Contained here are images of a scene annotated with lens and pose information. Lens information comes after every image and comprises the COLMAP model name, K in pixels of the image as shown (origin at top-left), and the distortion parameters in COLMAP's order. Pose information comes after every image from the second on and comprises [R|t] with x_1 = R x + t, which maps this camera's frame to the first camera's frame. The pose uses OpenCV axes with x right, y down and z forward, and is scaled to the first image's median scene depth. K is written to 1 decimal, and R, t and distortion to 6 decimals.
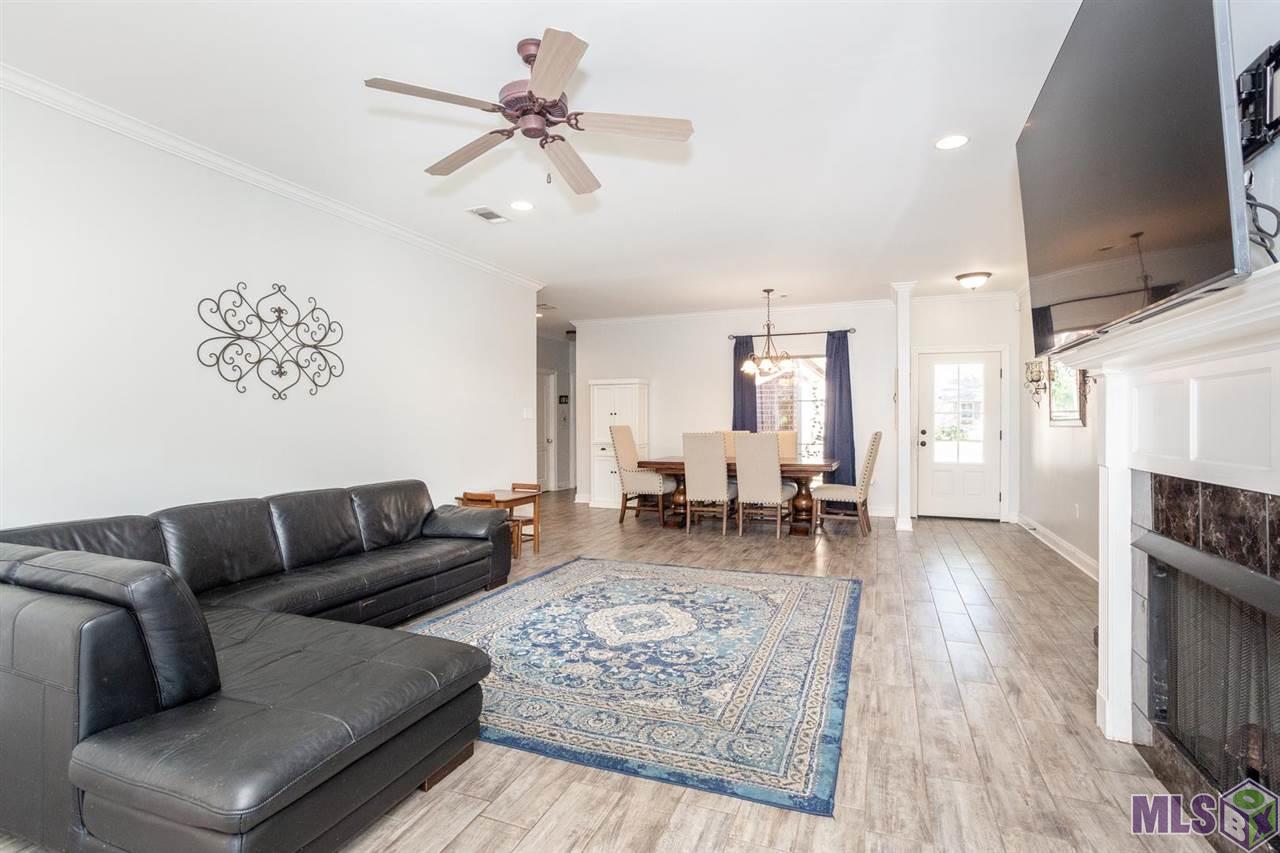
lens RADIAL K [[636.6, 0, 629.2], [0, 636.6, 399.8], [0, 0, 1]] dist [-0.032913, 0.020442]
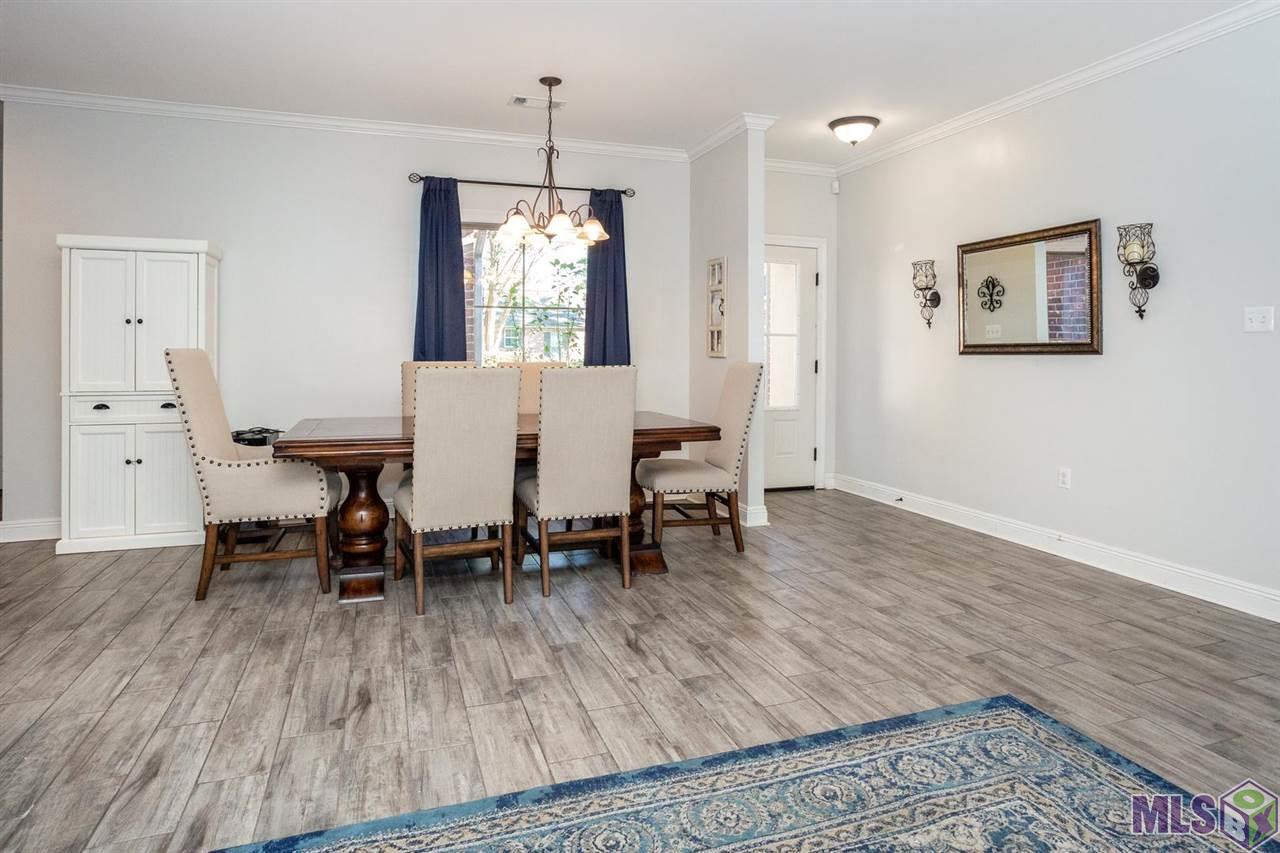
lens RADIAL K [[749.7, 0, 633.5], [0, 749.7, 339.1], [0, 0, 1]] dist [-0.006041, 0.003556]
pose [[0.750725, 0.012634, 0.660494, -0.214376], [-0.026249, 0.999598, 0.010715, 0.041088], [-0.660093, -0.025382, 0.750755, 0.918028]]
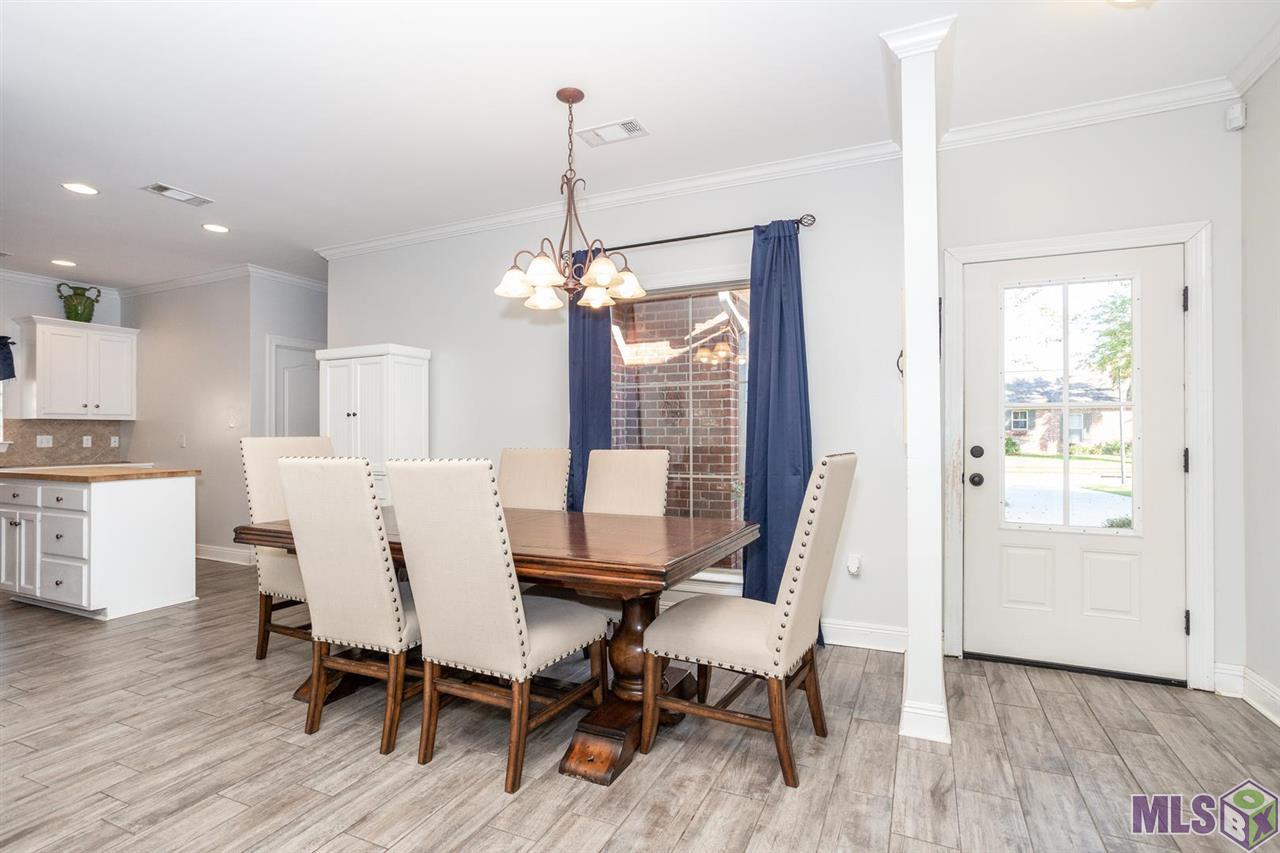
lens RADIAL K [[636.6, 0, 621.5], [0, 636.6, 425.7], [0, 0, 1]] dist [-0.032913, 0.020442]
pose [[0.998551, -0.007753, -0.053258, 0.485095], [0.008725, 0.999799, 0.018050, 0.047313], [0.053108, -0.018488, 0.998418, 1.092835]]
